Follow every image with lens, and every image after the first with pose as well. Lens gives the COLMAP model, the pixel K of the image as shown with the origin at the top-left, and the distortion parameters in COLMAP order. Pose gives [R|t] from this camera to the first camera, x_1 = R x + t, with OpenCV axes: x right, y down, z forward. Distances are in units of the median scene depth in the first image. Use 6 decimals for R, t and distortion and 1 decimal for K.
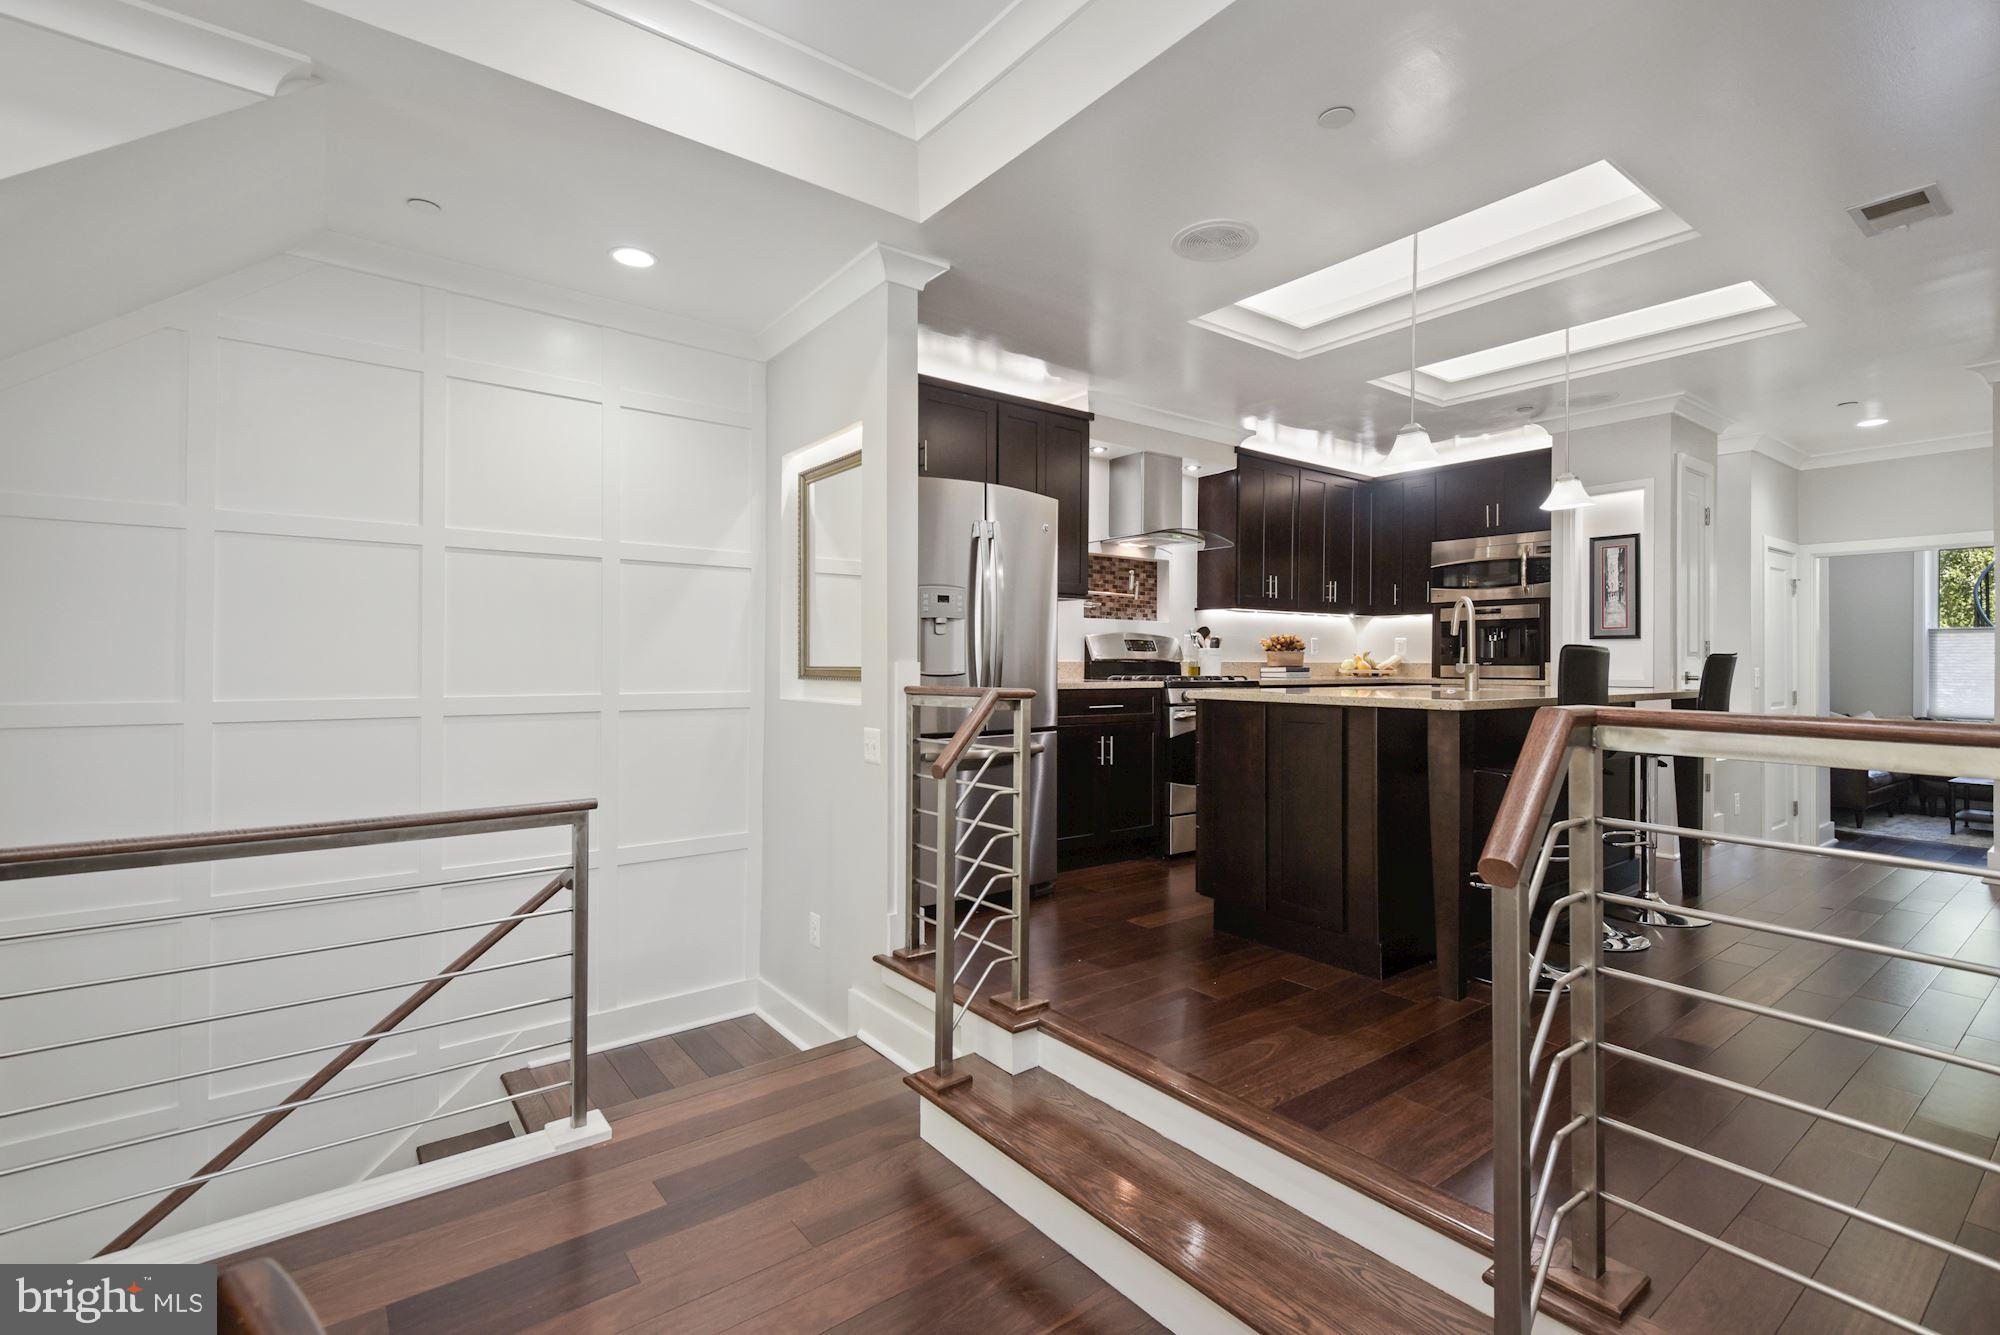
lens RADIAL K [[914.3, 0, 1004.2], [0, 914.3, 659.4], [0, 0, 1]] dist [0.020674, -0.001082]
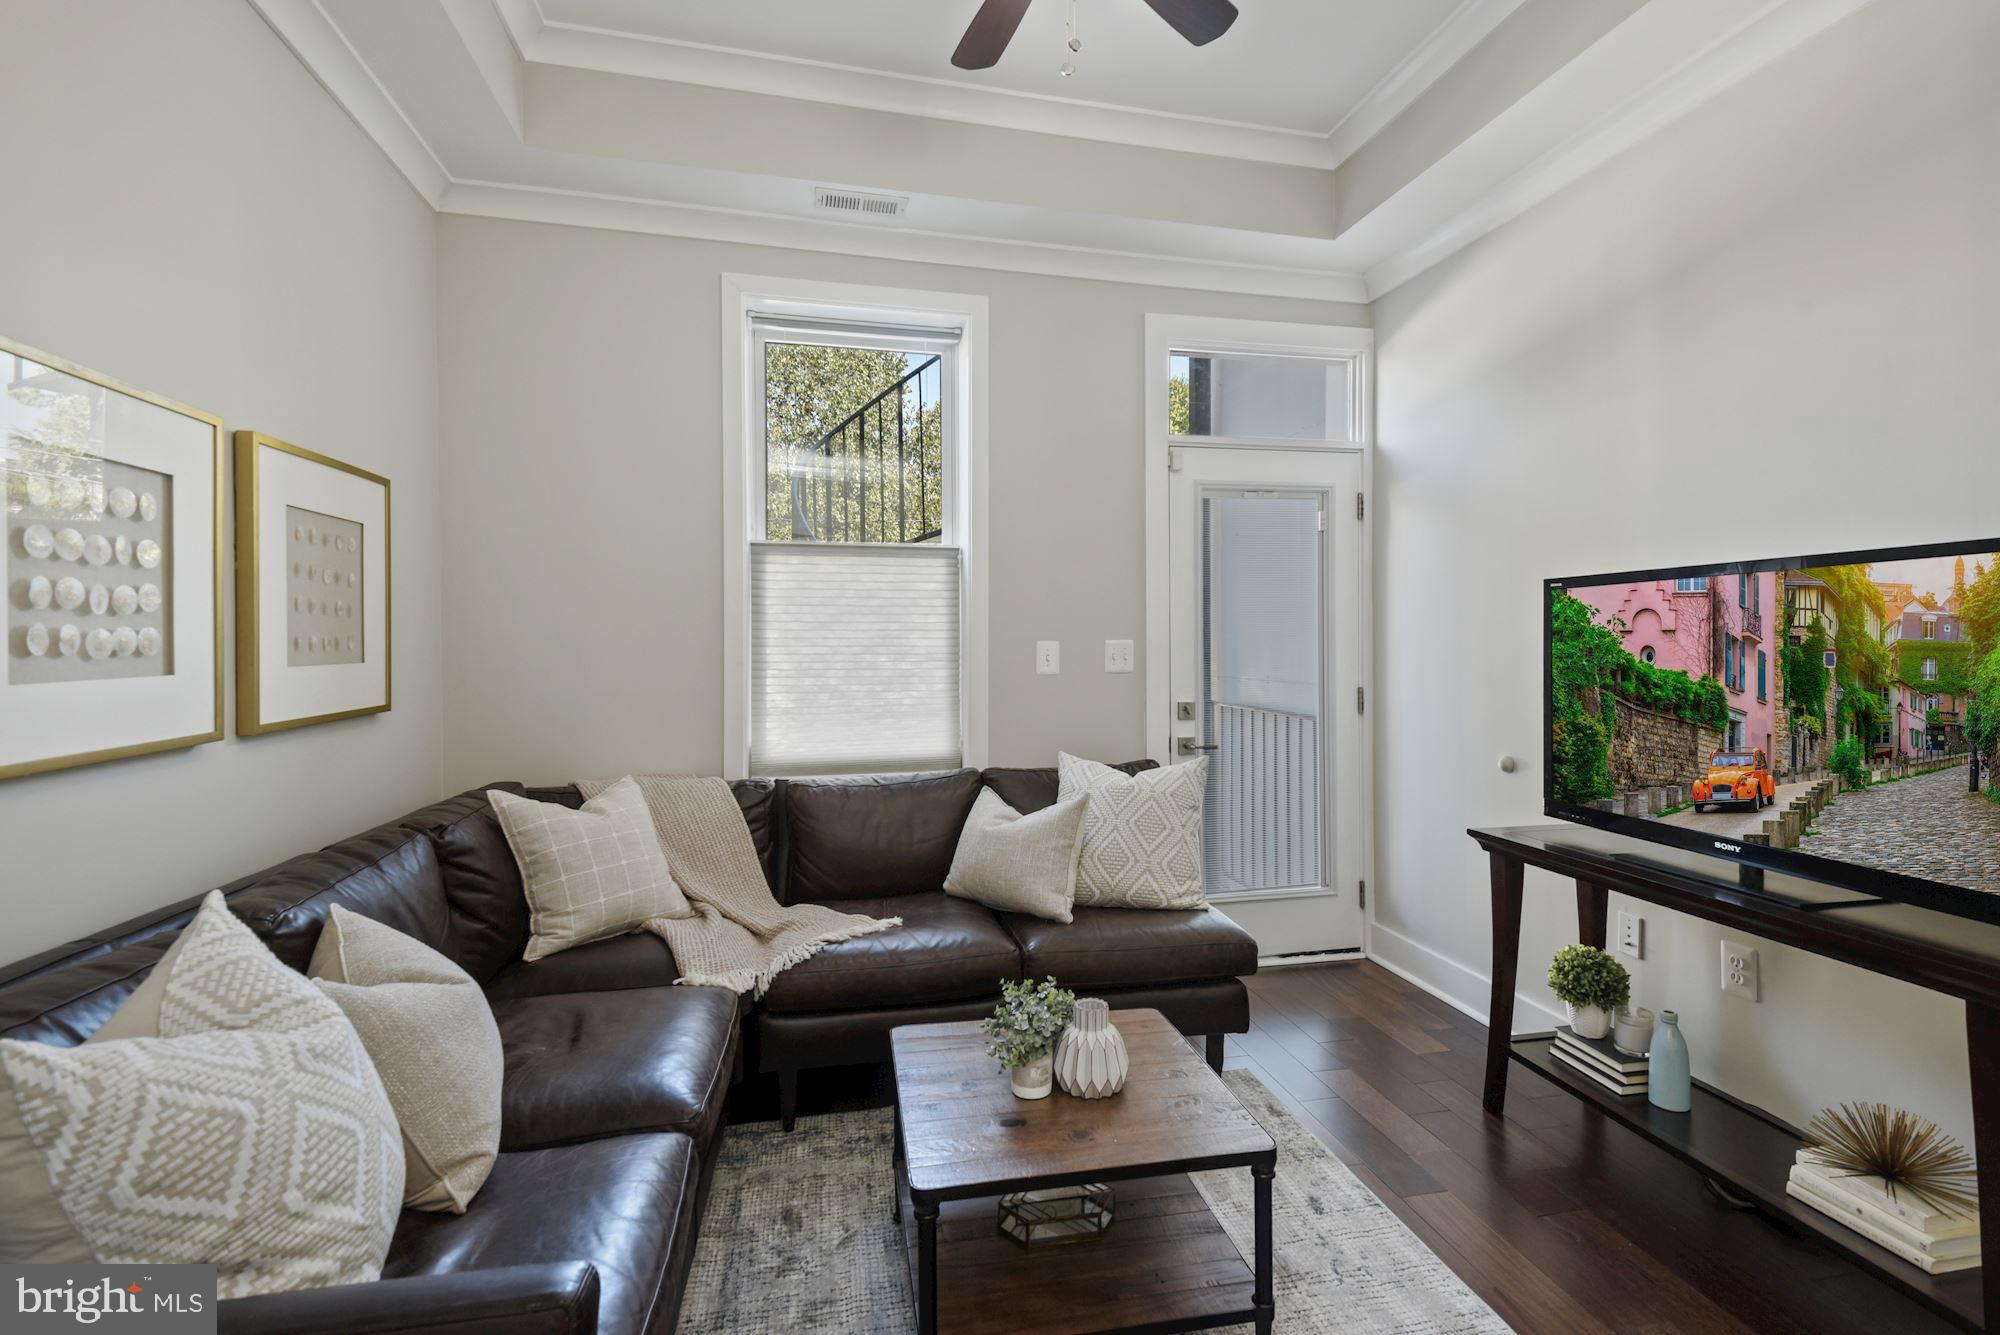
lens RADIAL K [[914.3, 0, 1002.7], [0, 914.3, 670.2], [0, 0, 1]] dist [0.020674, -0.001082]
pose [[0.423353, -0.005726, 0.905947, 1.039476], [-0.001404, 0.999975, 0.006976, 0.026043], [-0.905964, -0.004225, 0.423334, 1.115566]]
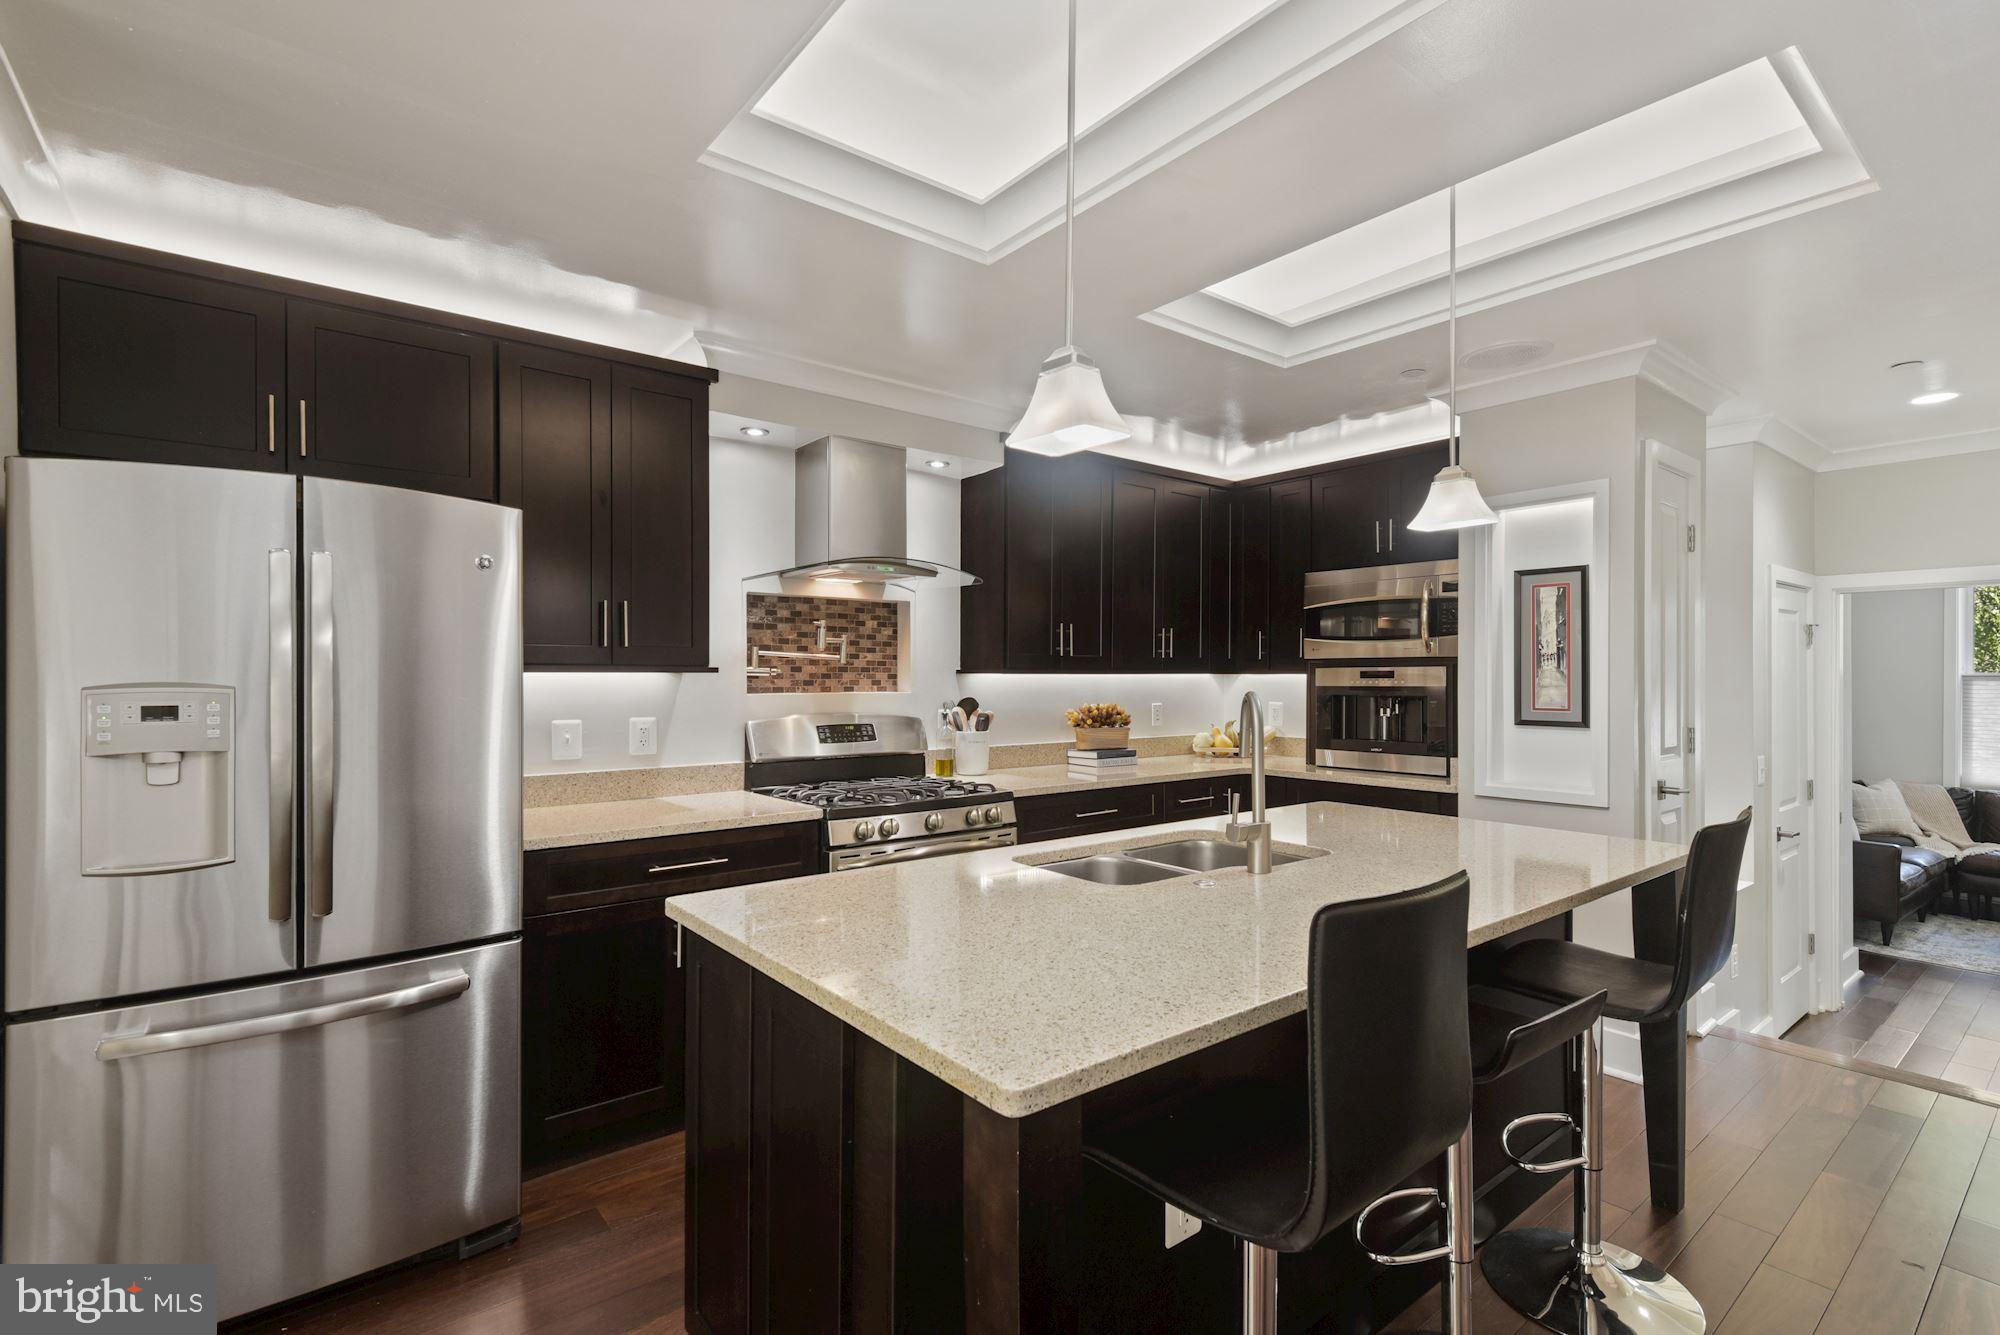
lens RADIAL K [[914.3, 0, 1010.5], [0, 914.3, 675.2], [0, 0, 1]] dist [0.020674, -0.001082]
pose [[0.999799, -0.003643, 0.019699, 0.244017], [0.003579, 0.999988, 0.003297, -0.056516], [-0.019711, -0.003226, 0.999801, 0.326501]]
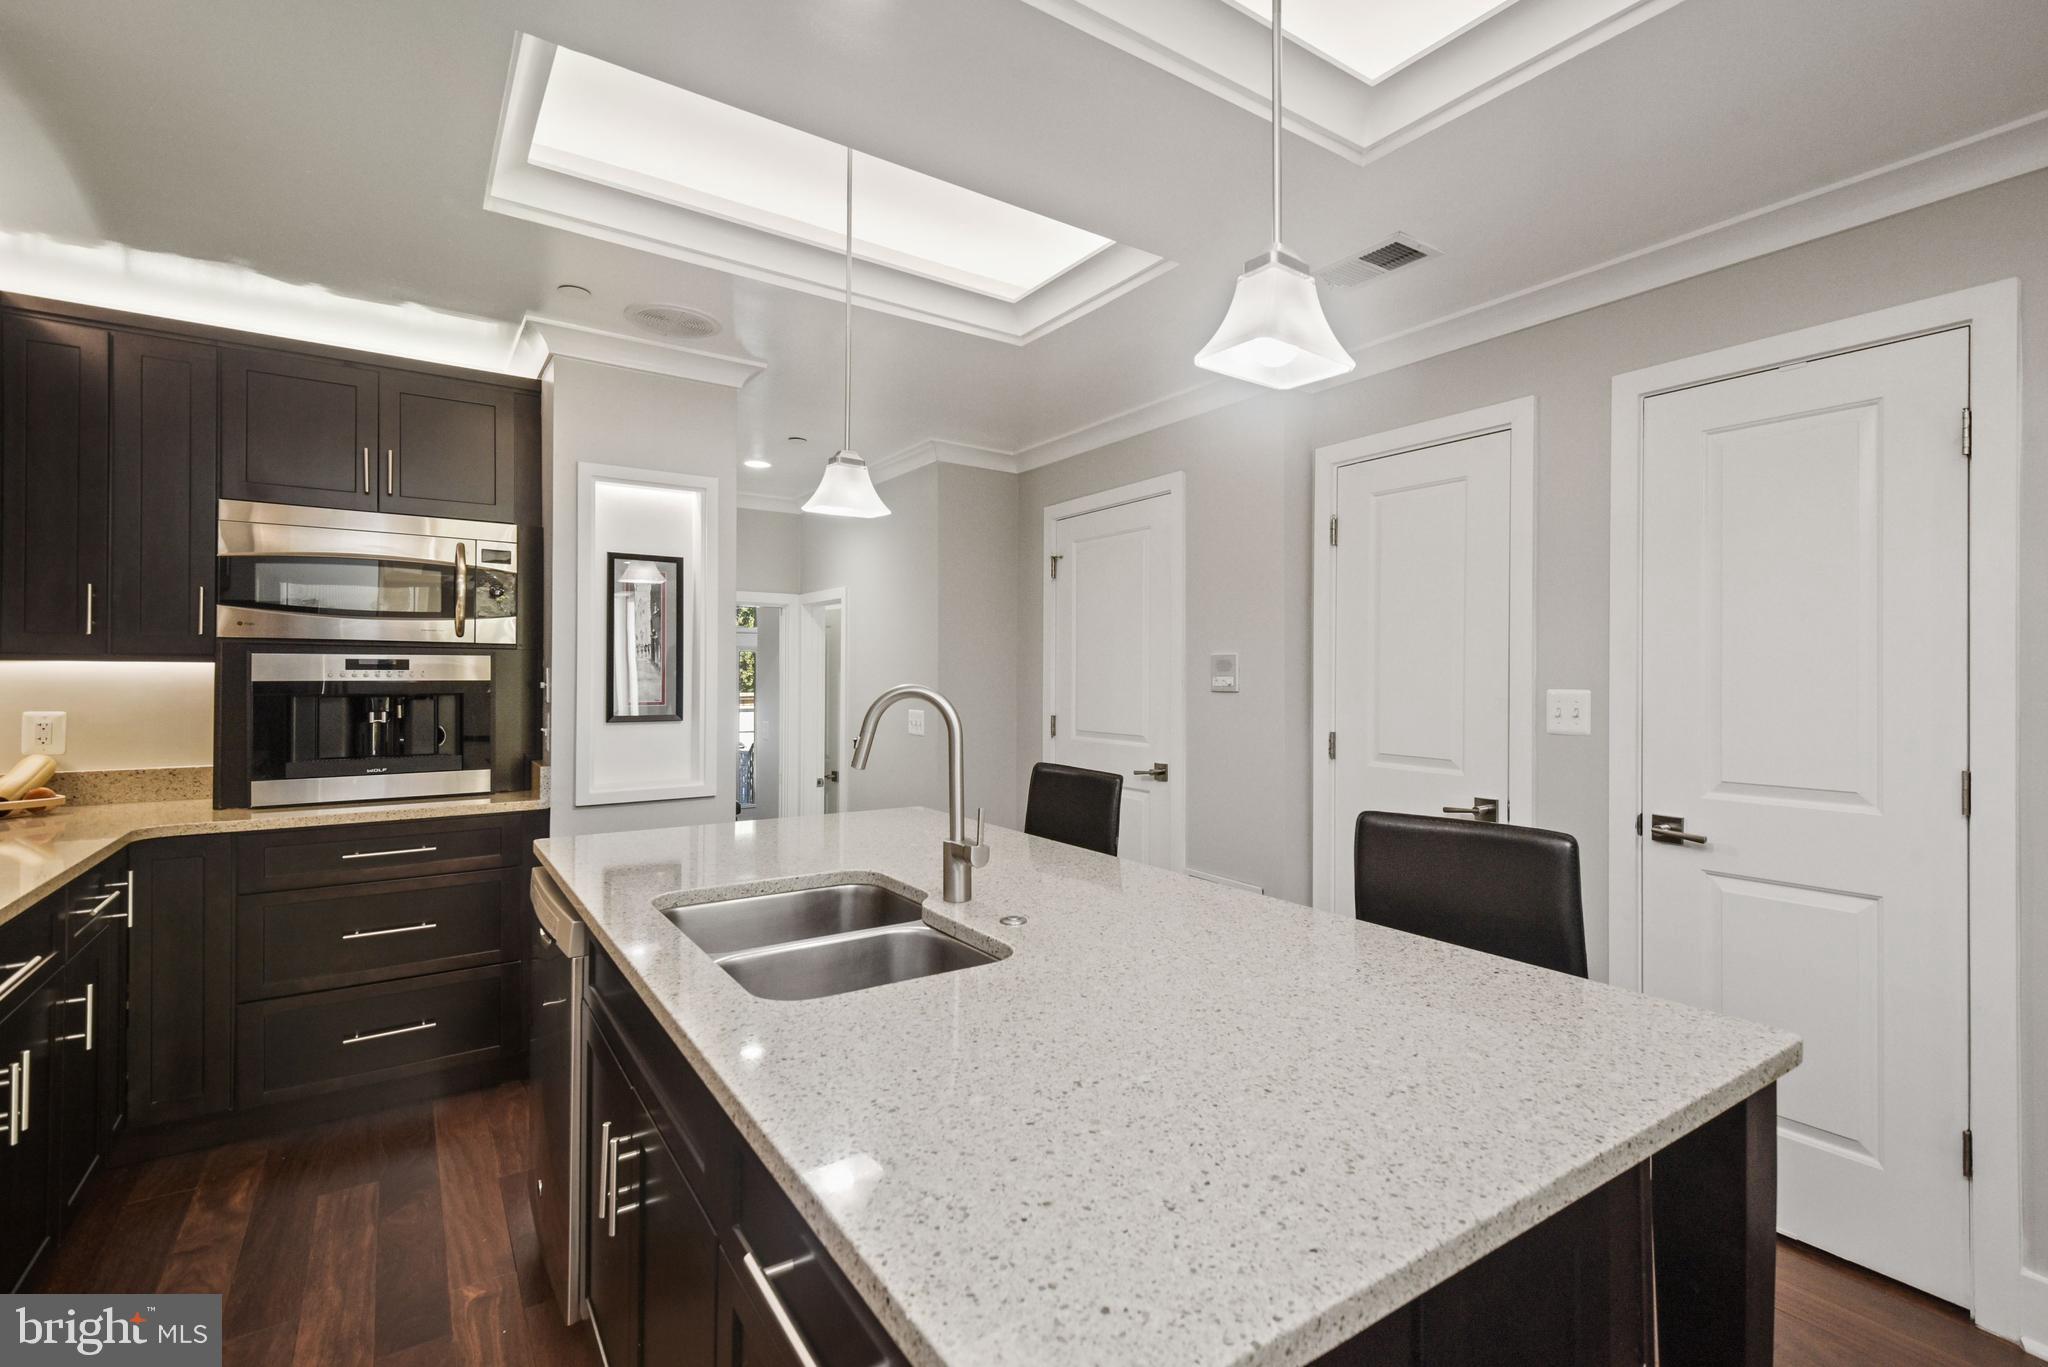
lens RADIAL K [[936.3, 0, 1038.9], [0, 936.3, 664.9], [0, 0, 1]] dist [0.020674, -0.001082]
pose [[0.047469, 0.001502, 0.998872, 0.038994], [-0.010309, 0.999946, -0.001014, -0.056728], [-0.998820, -0.010249, 0.047482, 0.642018]]
